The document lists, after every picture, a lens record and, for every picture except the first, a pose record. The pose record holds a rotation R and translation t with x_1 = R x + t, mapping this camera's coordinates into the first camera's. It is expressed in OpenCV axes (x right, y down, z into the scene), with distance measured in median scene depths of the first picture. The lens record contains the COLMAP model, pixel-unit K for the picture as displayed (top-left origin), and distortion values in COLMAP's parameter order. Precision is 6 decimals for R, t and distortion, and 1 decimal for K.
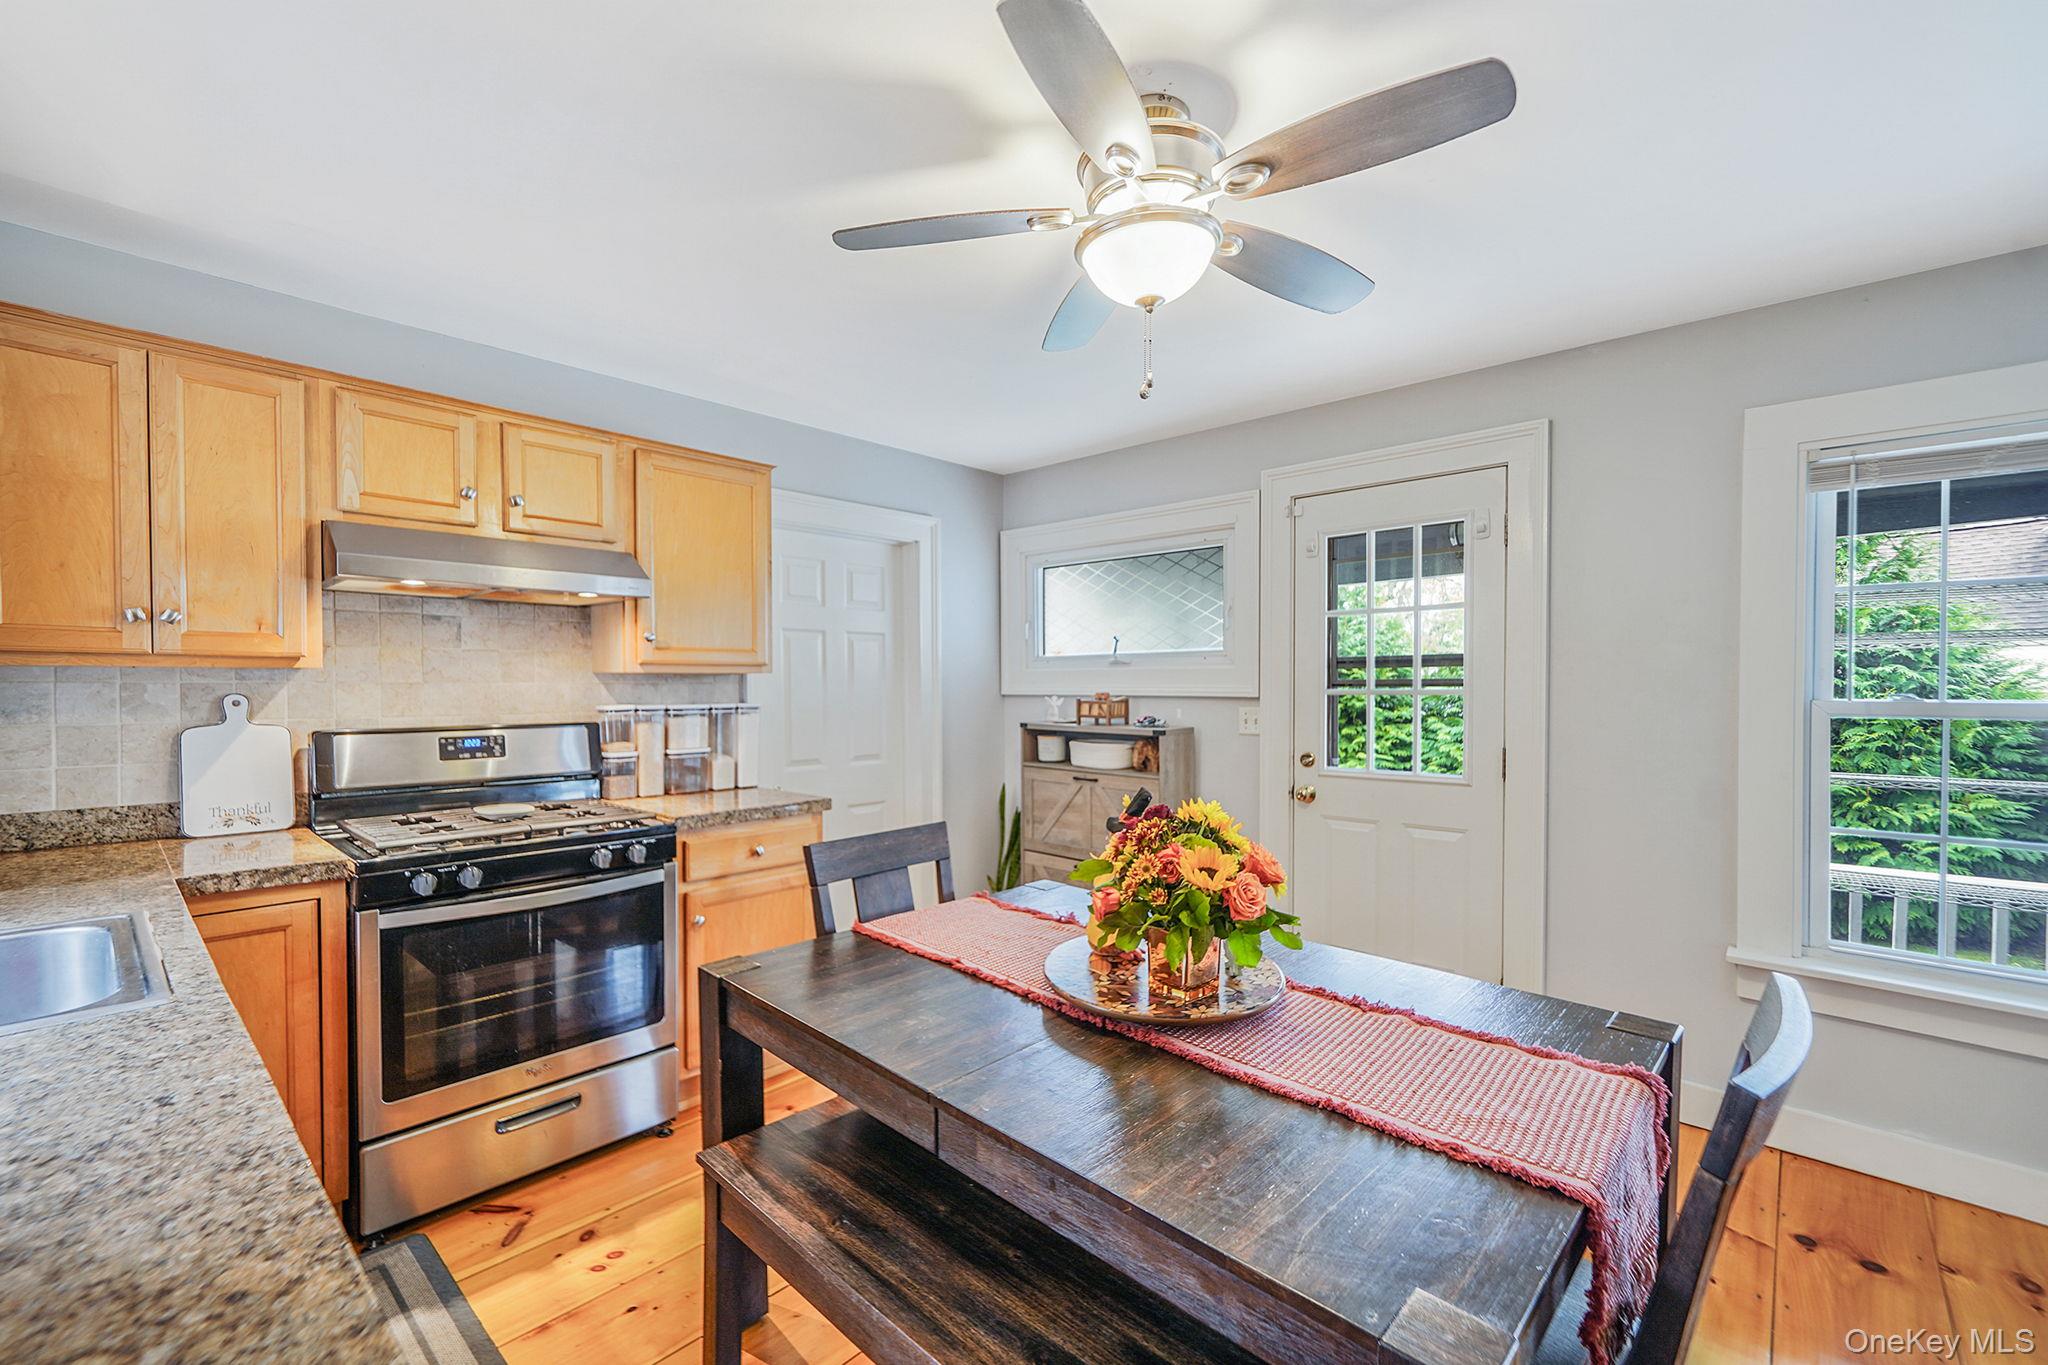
lens RADIAL K [[852.5, 0, 1019.9], [0, 852.5, 688.7], [0, 0, 1]] dist [-0.000817, 0.000028]
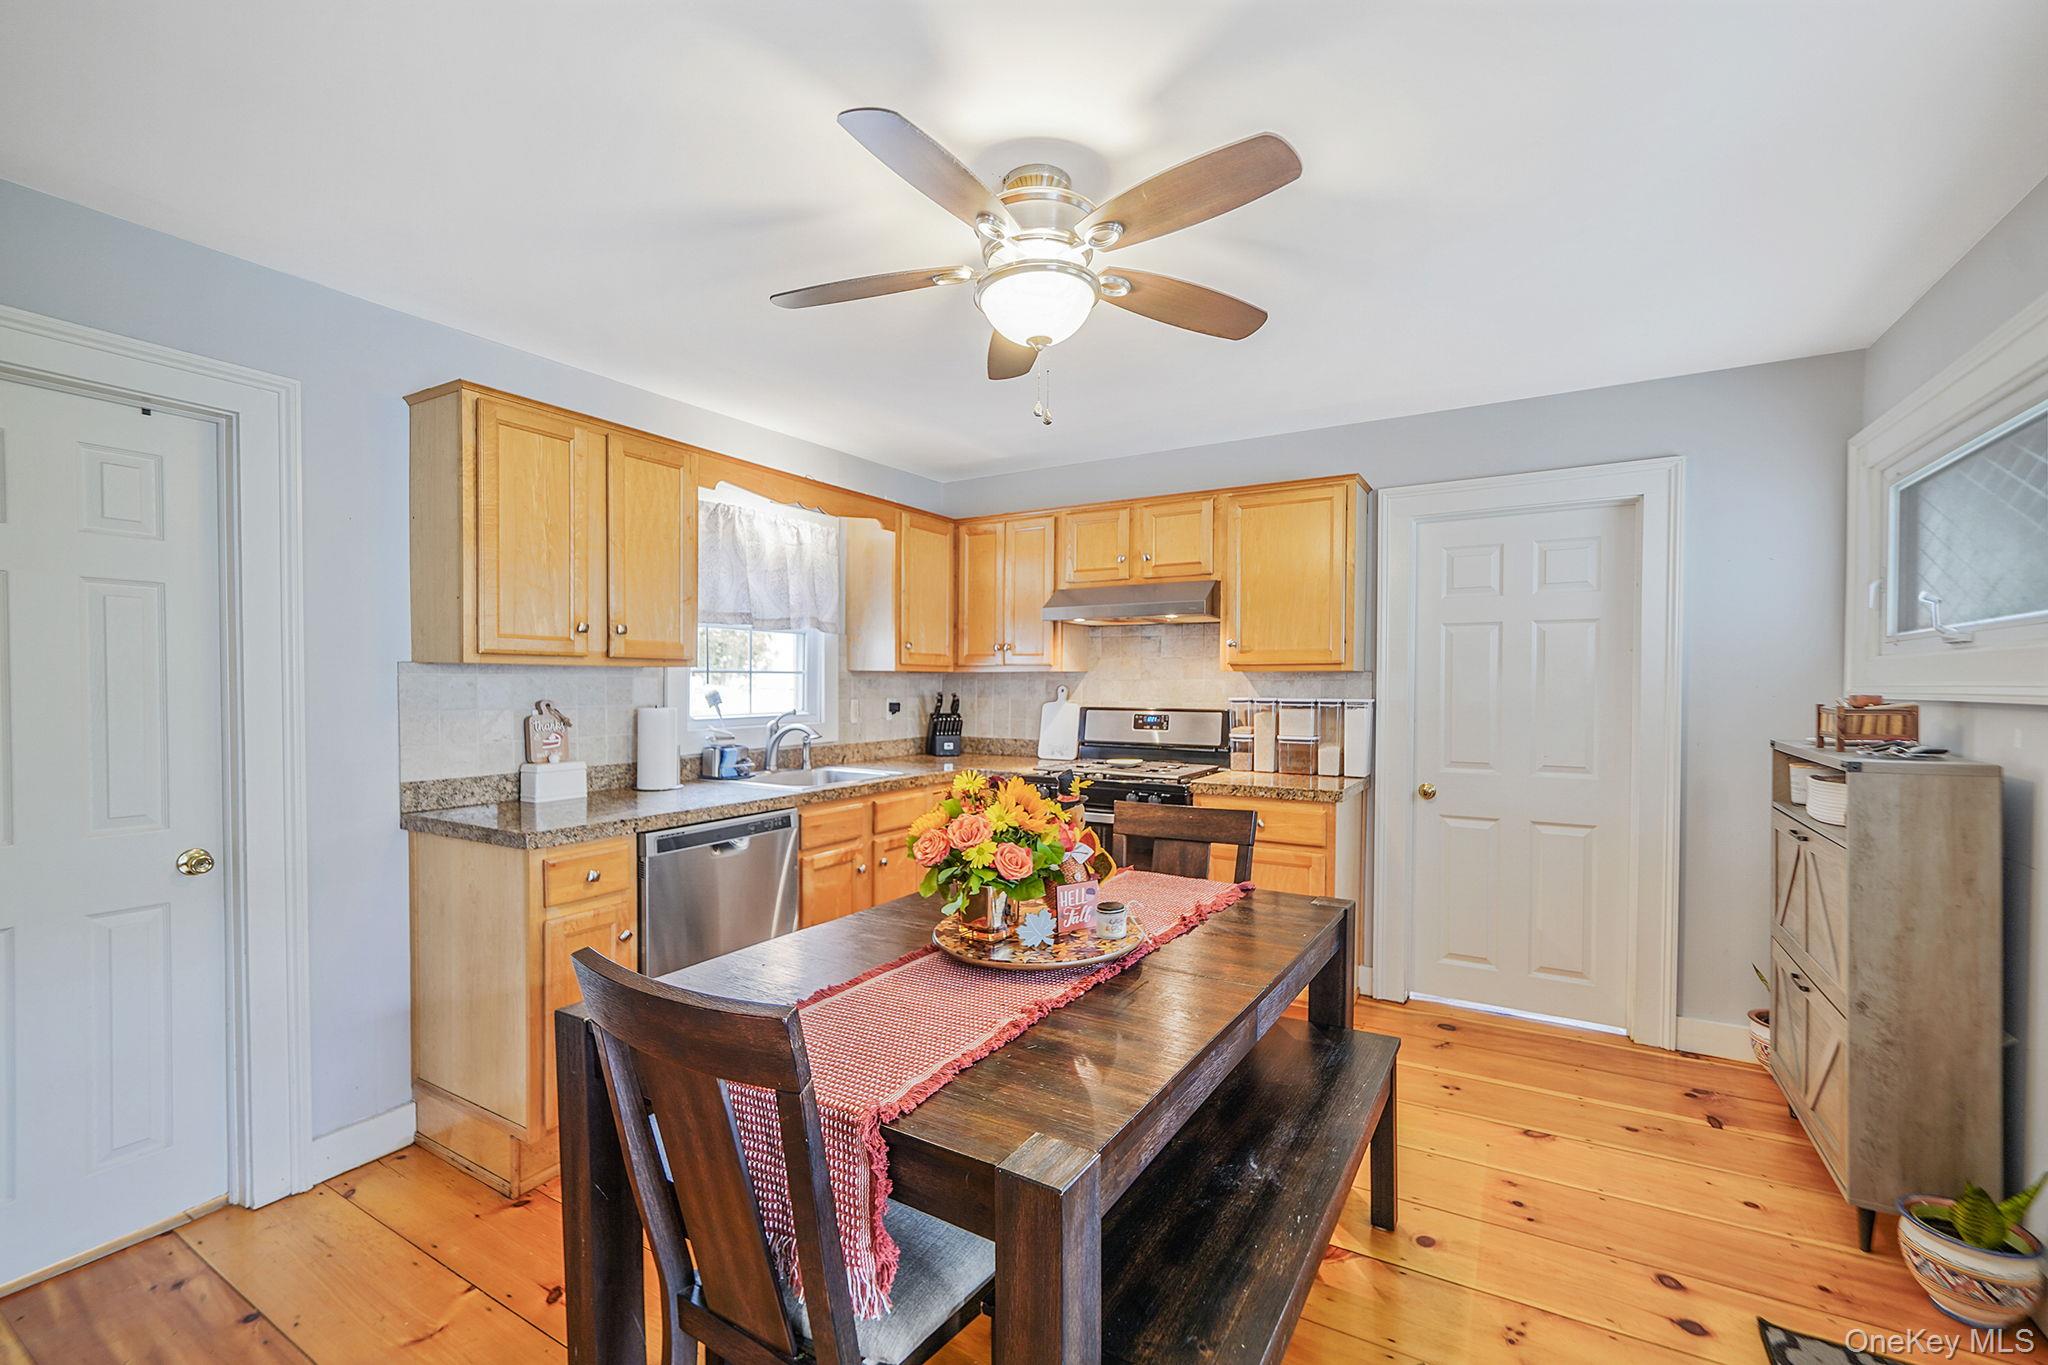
lens RADIAL K [[852.5, 0, 1020.4], [0, 852.5, 687.9], [0, 0, 1]] dist [-0.000817, 0.000028]
pose [[0.212677, 0.007482, -0.977094, 0.715112], [-0.007269, 0.999955, 0.006075, 0.000095], [0.977096, 0.005811, 0.212722, 0.406327]]
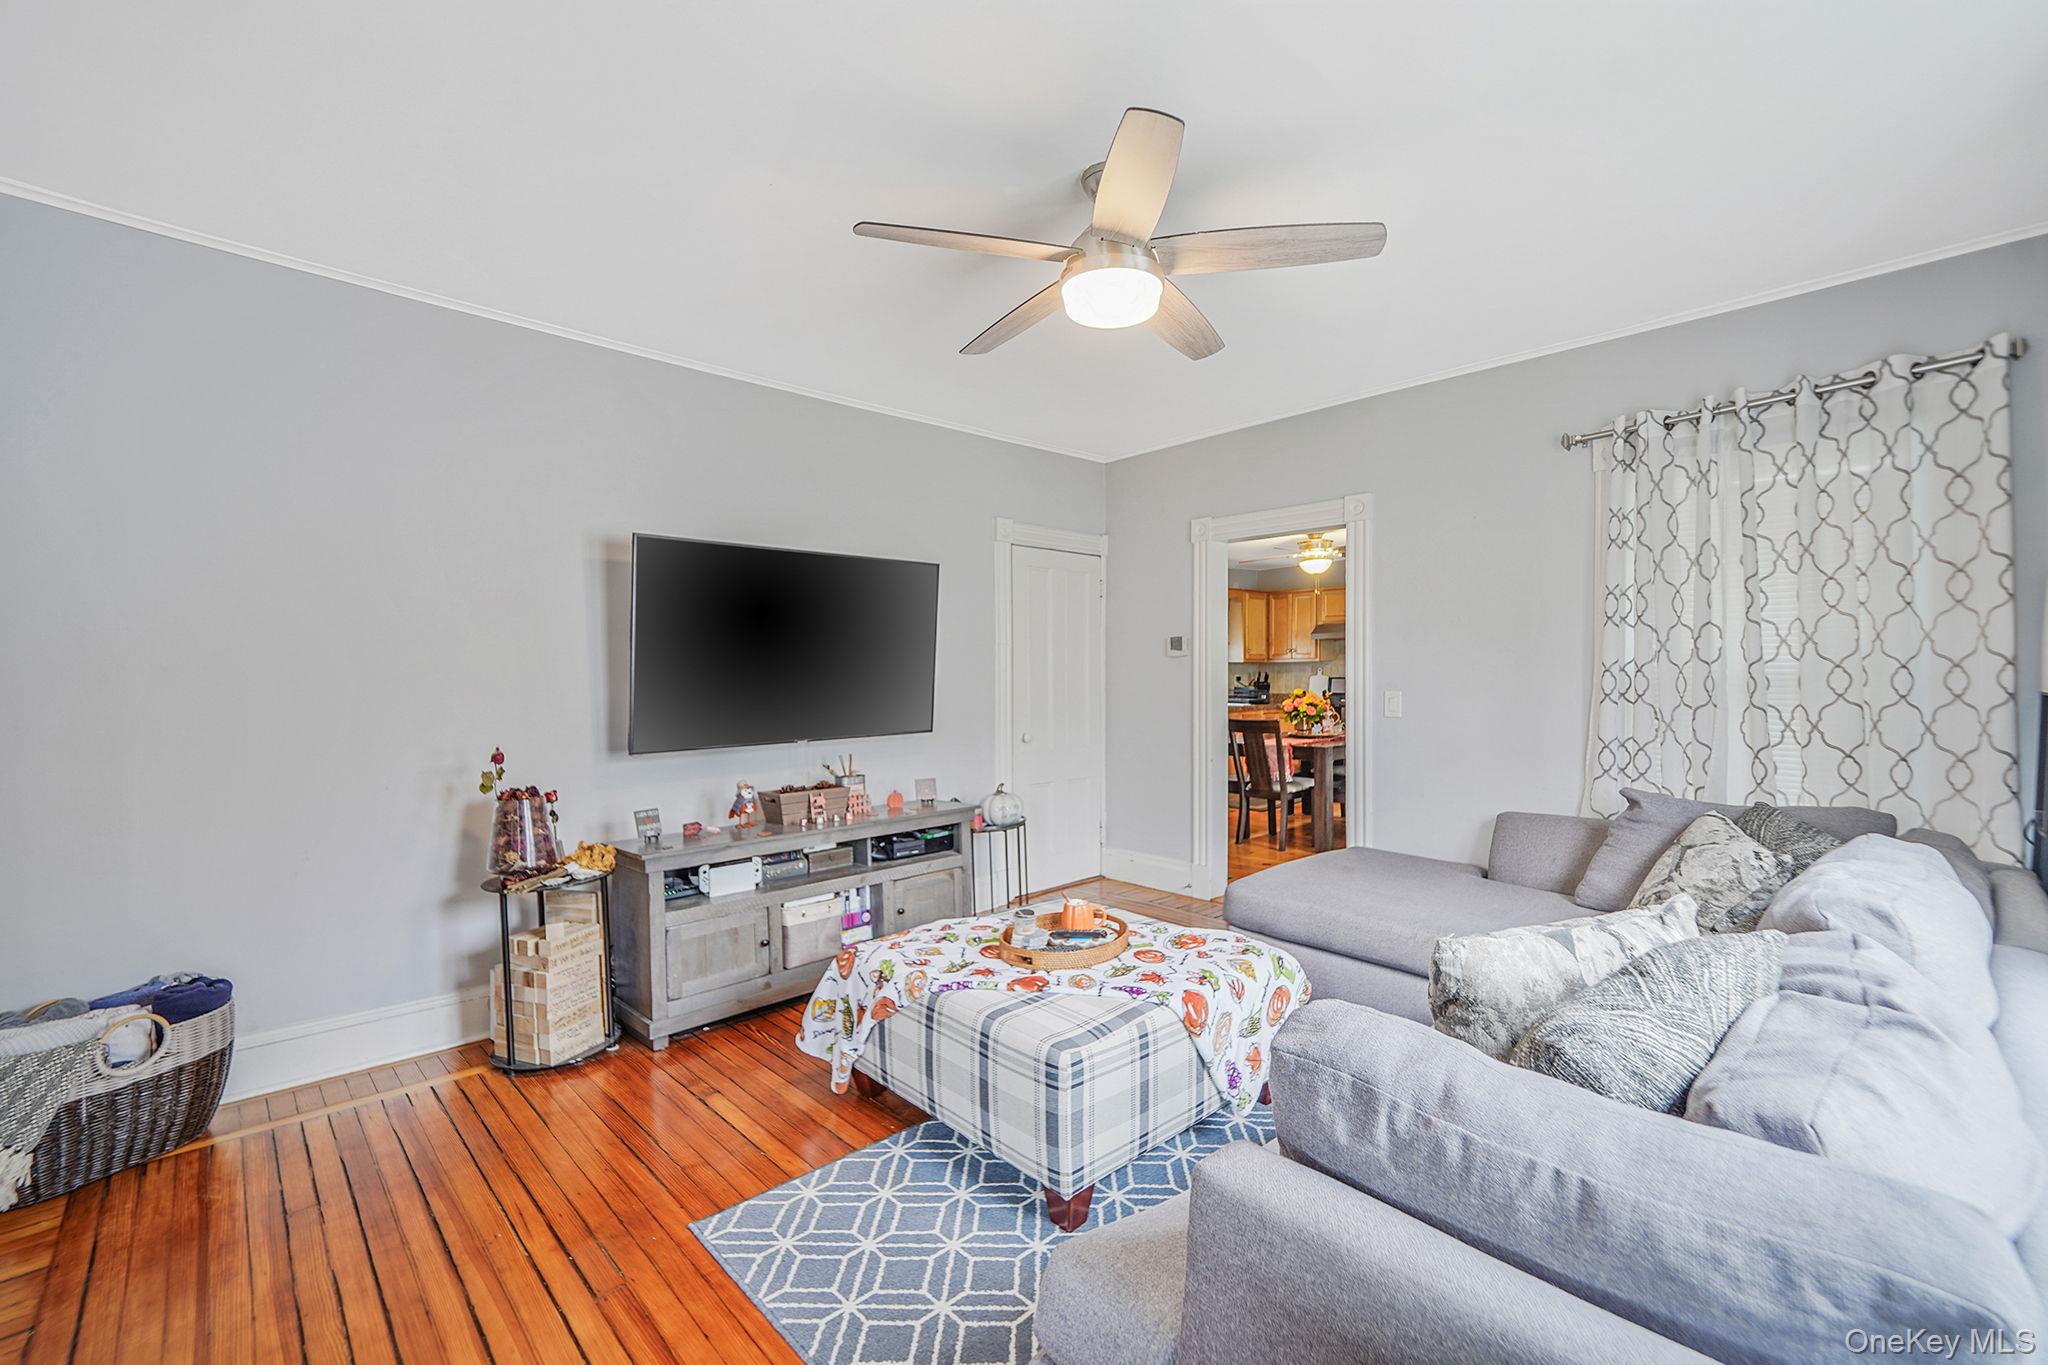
lens RADIAL K [[852.5, 0, 1032.9], [0, 852.5, 684.5], [0, 0, 1]] dist [-0.000817, 0.000028]
pose [[-0.047915, 0.015800, -0.998726, 2.557719], [-0.002407, 0.999870, 0.015933, 0.017448], [0.998849, 0.003168, -0.047870, -0.137159]]
